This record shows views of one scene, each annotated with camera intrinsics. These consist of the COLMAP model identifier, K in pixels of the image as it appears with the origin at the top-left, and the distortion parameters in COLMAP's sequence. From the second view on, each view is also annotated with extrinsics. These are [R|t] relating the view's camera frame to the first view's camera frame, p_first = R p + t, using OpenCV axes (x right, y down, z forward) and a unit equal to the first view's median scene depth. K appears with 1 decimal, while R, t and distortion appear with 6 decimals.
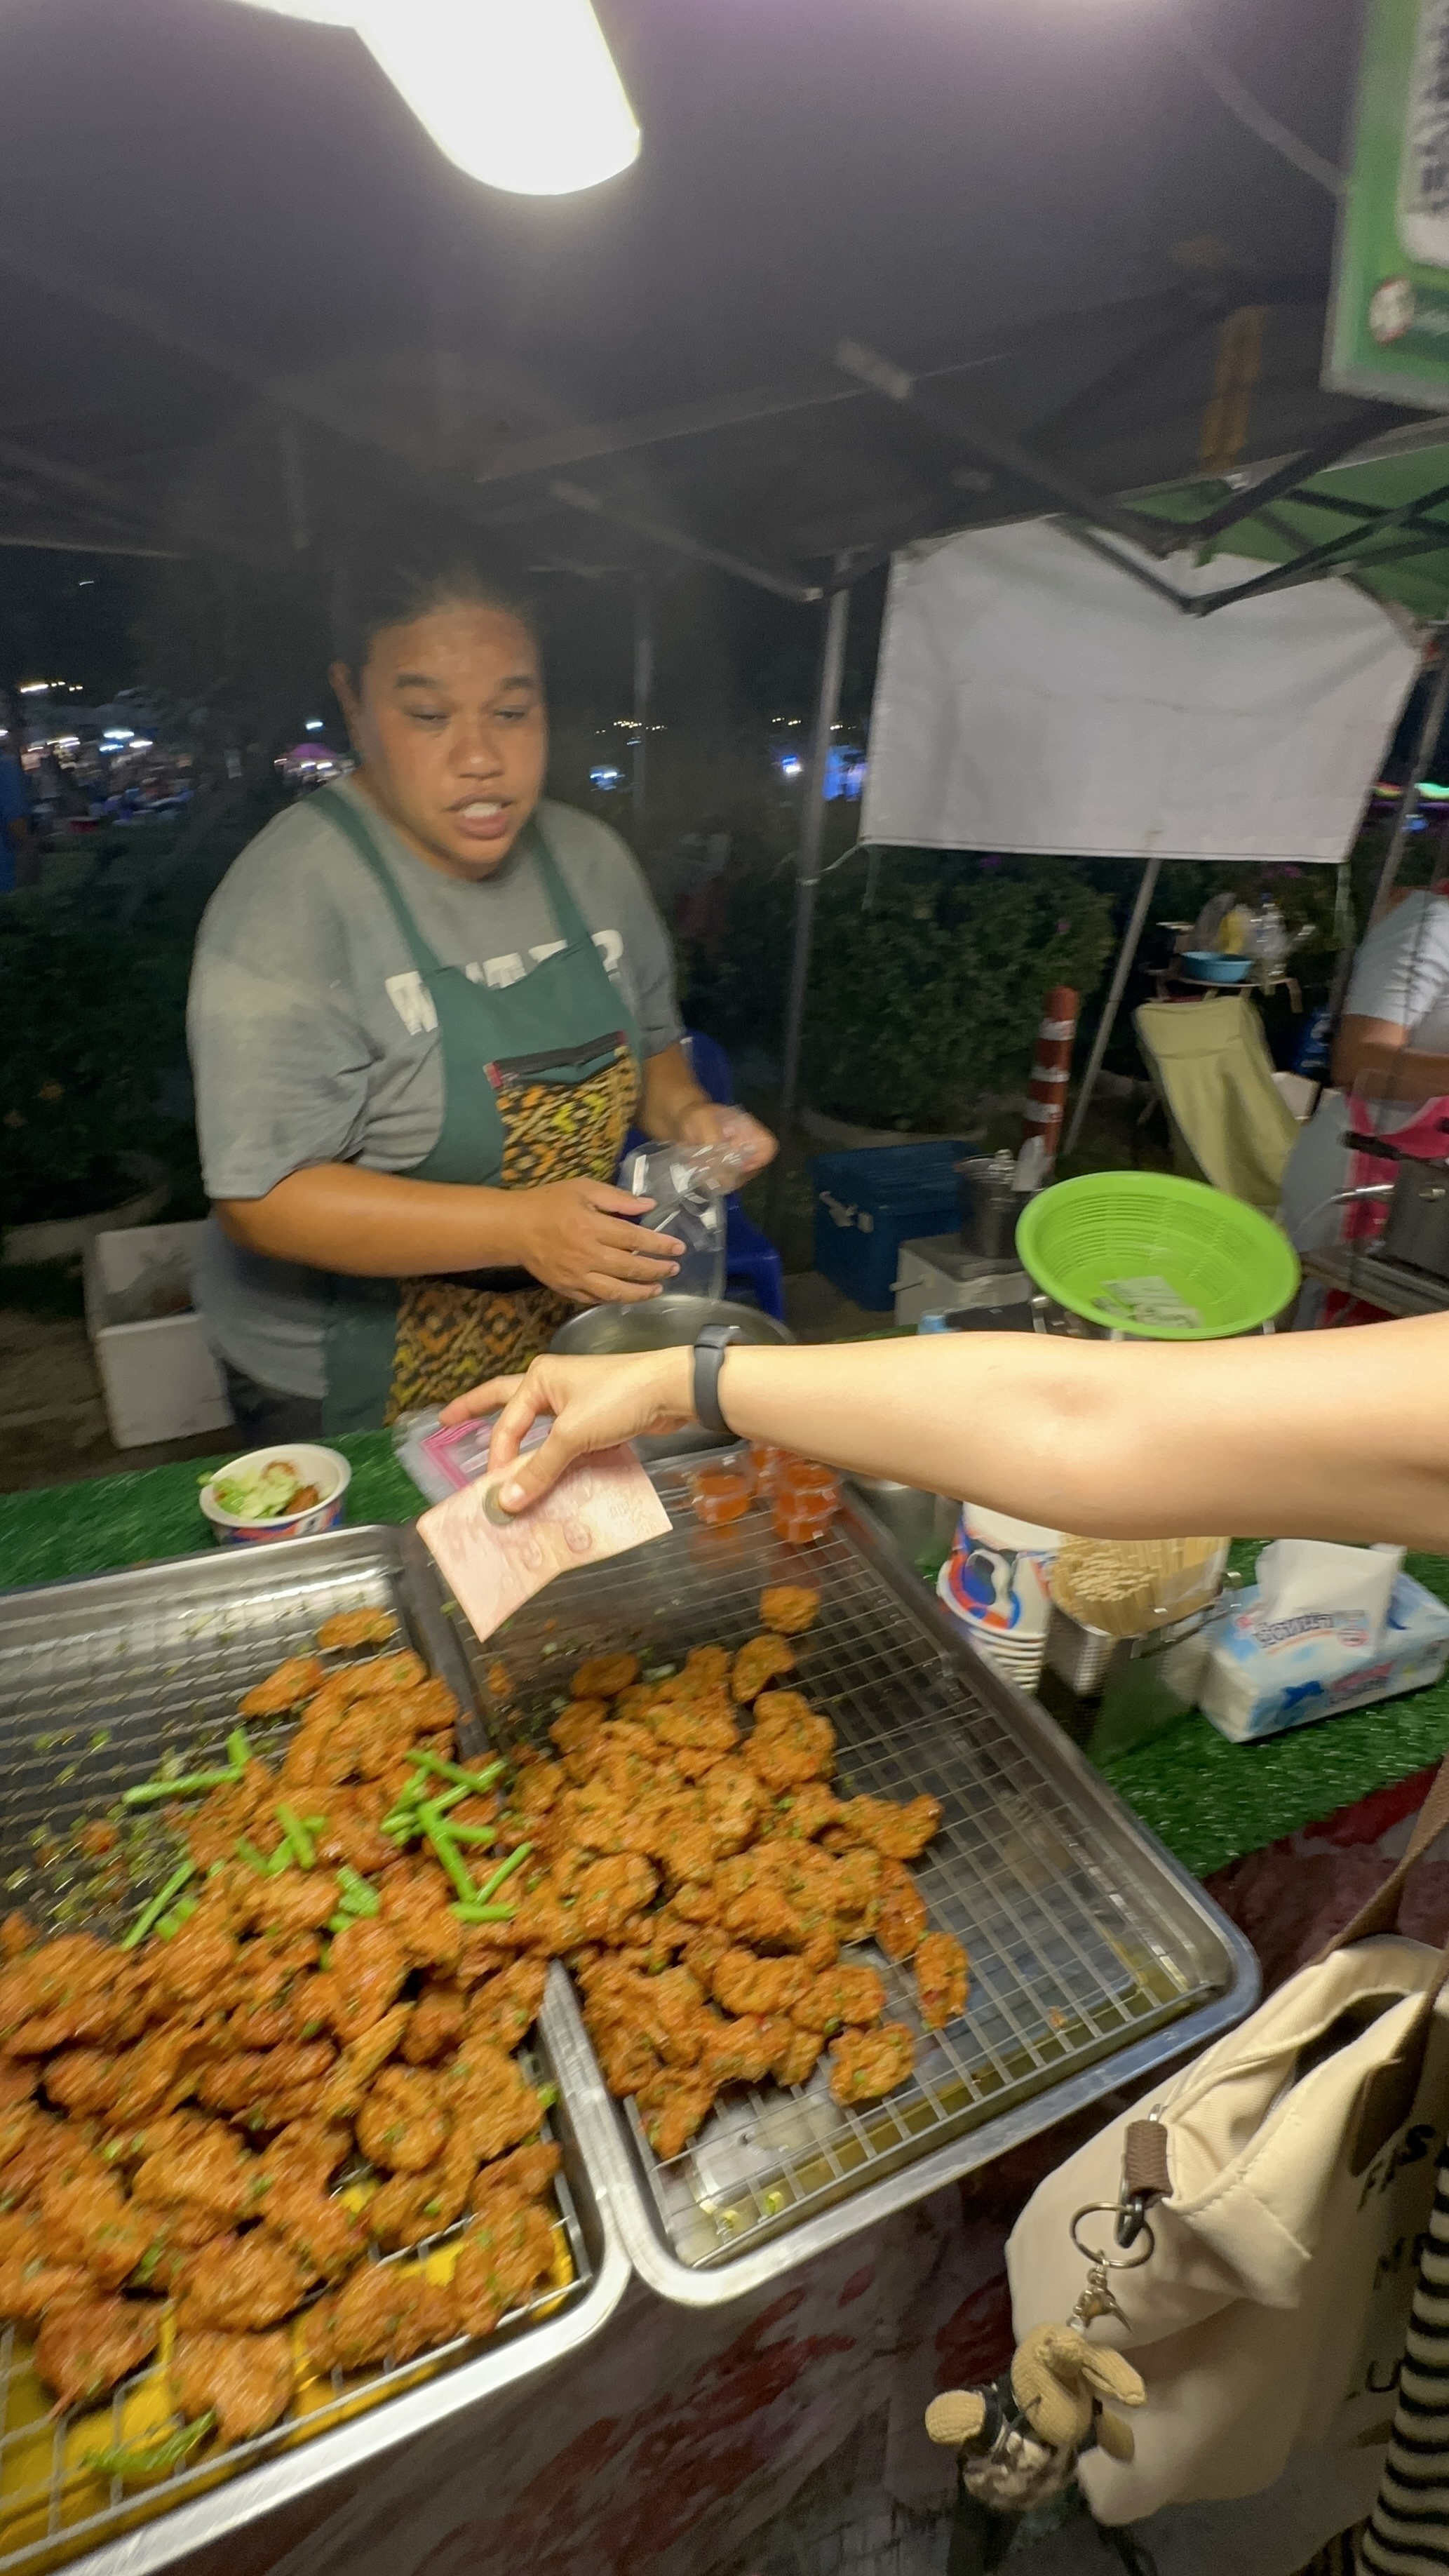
lens RADIAL K [[1130.7, 0, 727.6], [0, 1130.7, 1281.6], [0, 0, 1]] dist [0.000528, 0.001318]
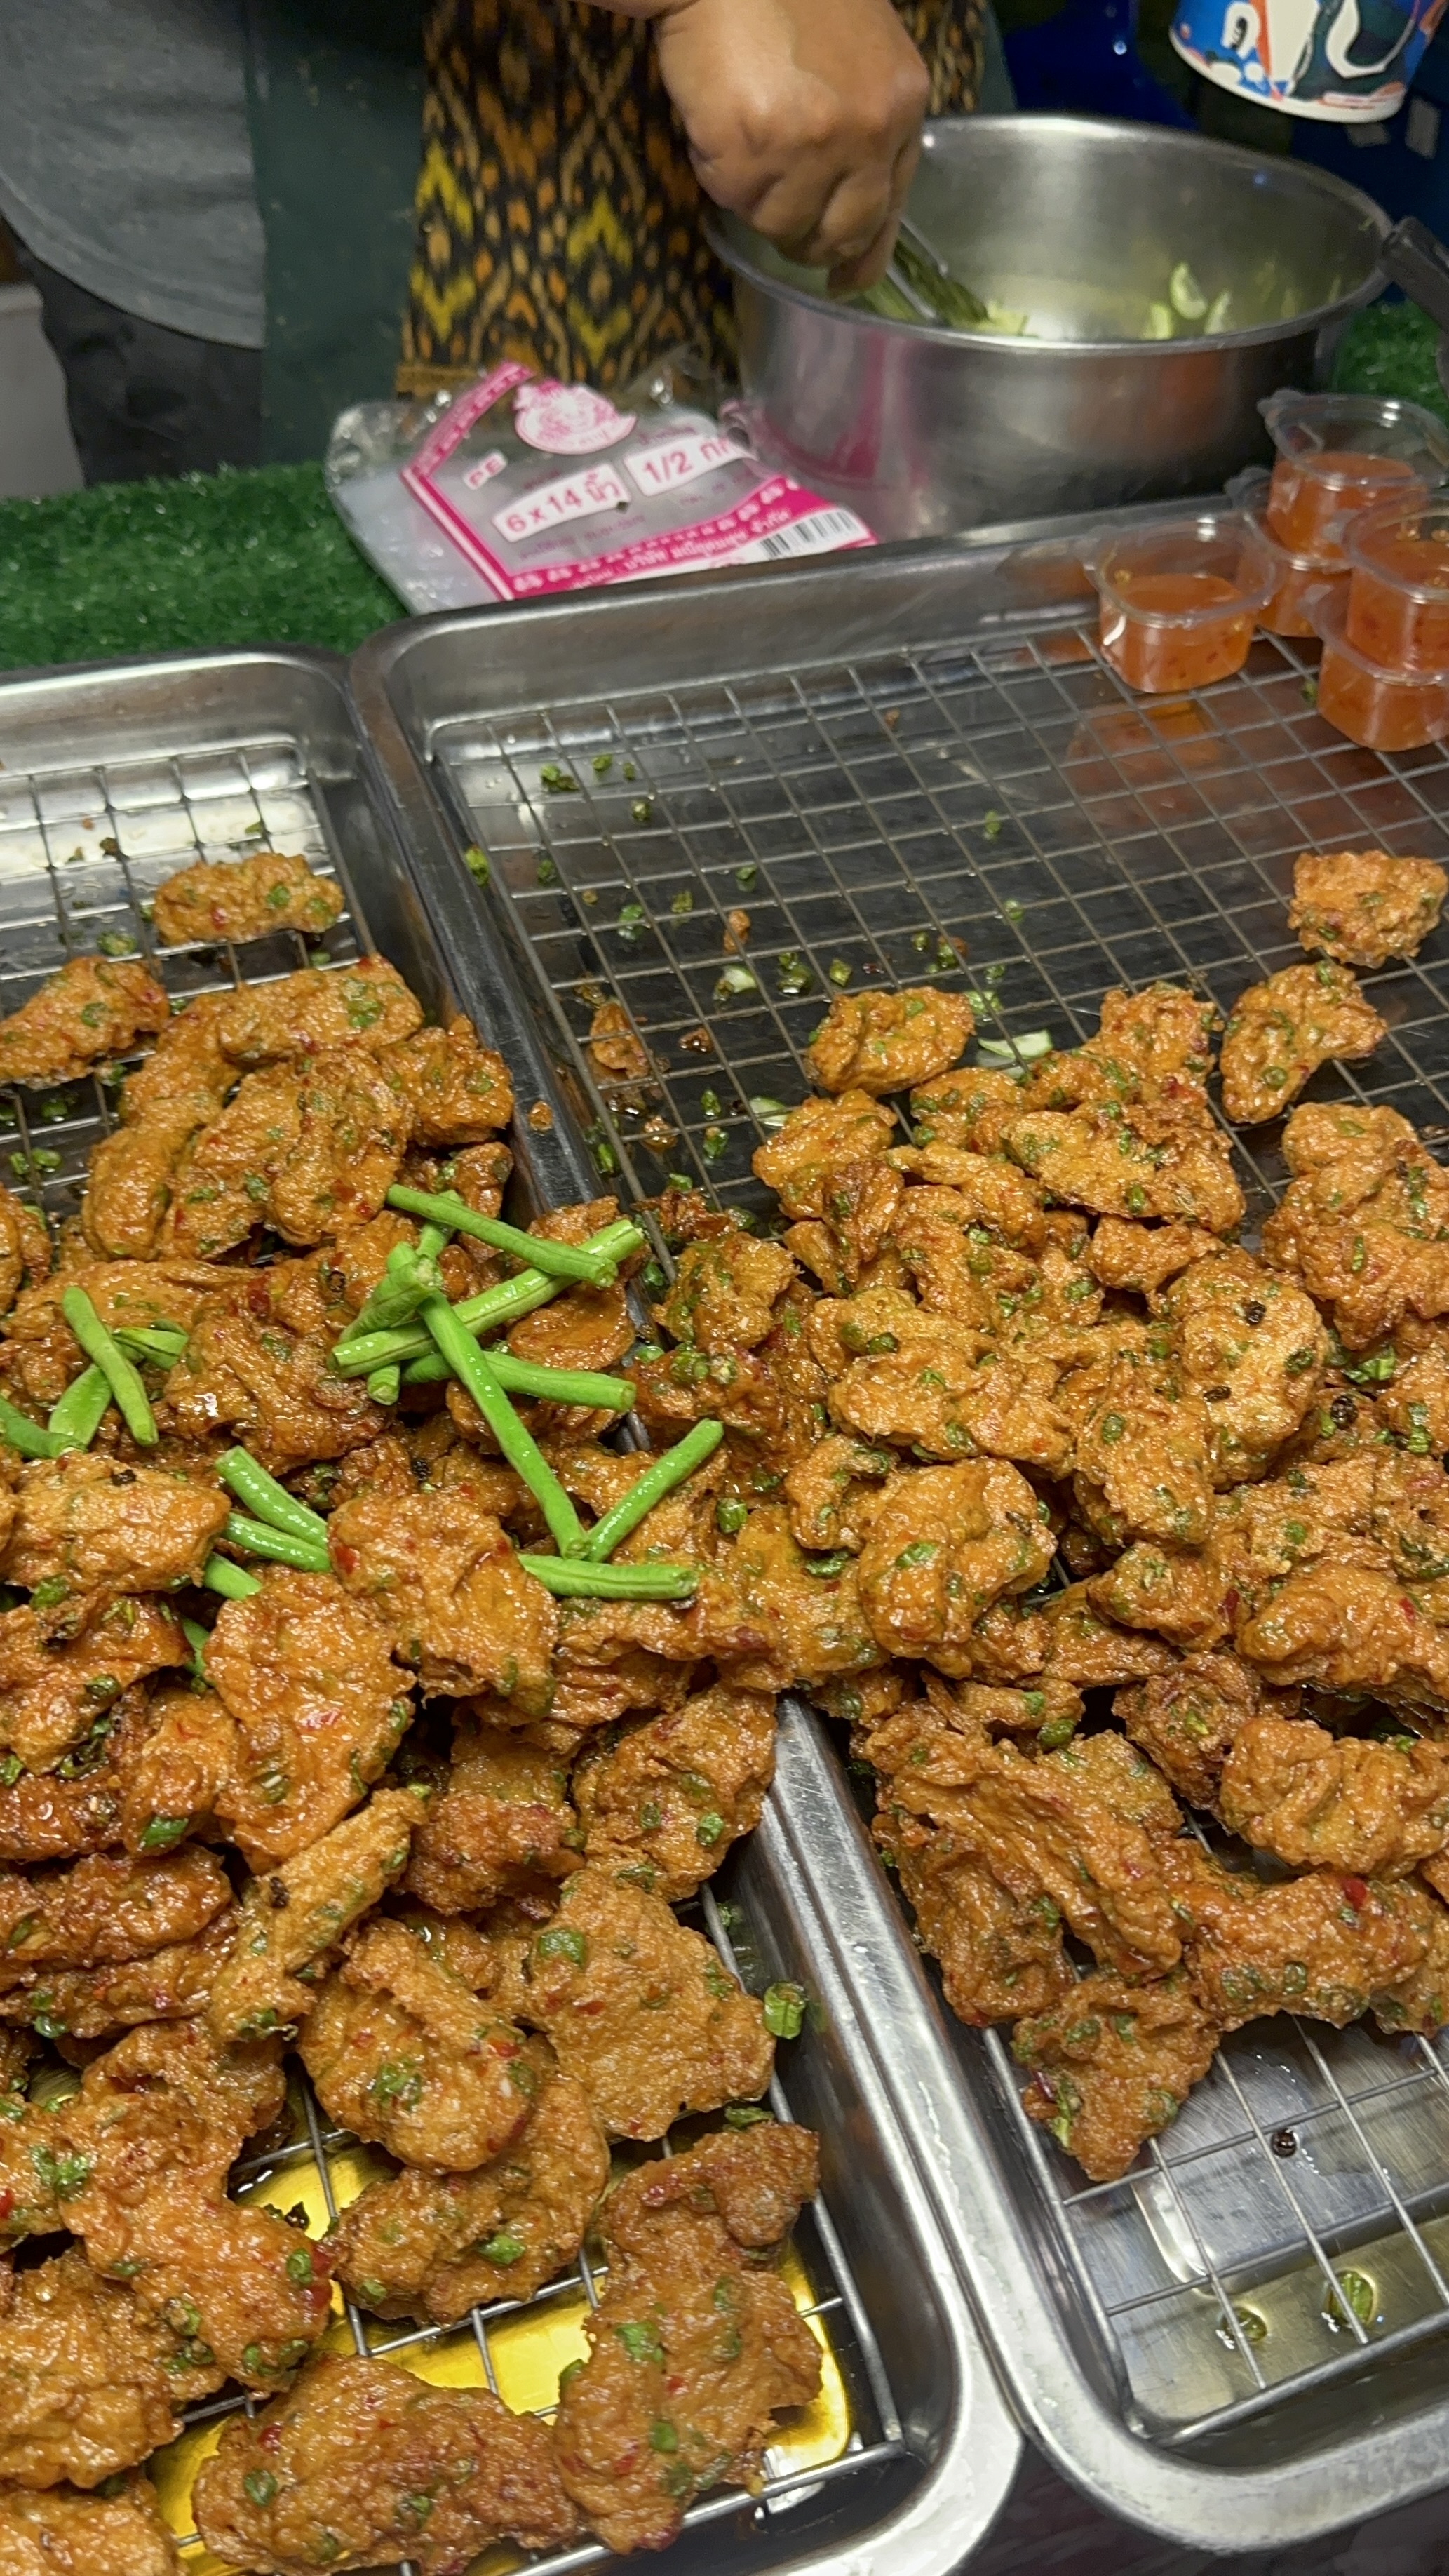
lens RADIAL K [[2341.5, 0, 722.5], [0, 2341.5, 1284.4], [0, 0, 1]] dist [0.092700, 0.000000]
pose [[0.991253, 0.049730, -0.122247, -0.085581], [0.000038, 0.926181, 0.377080, 0.171136], [0.131975, -0.373786, 0.918078, 0.321060]]
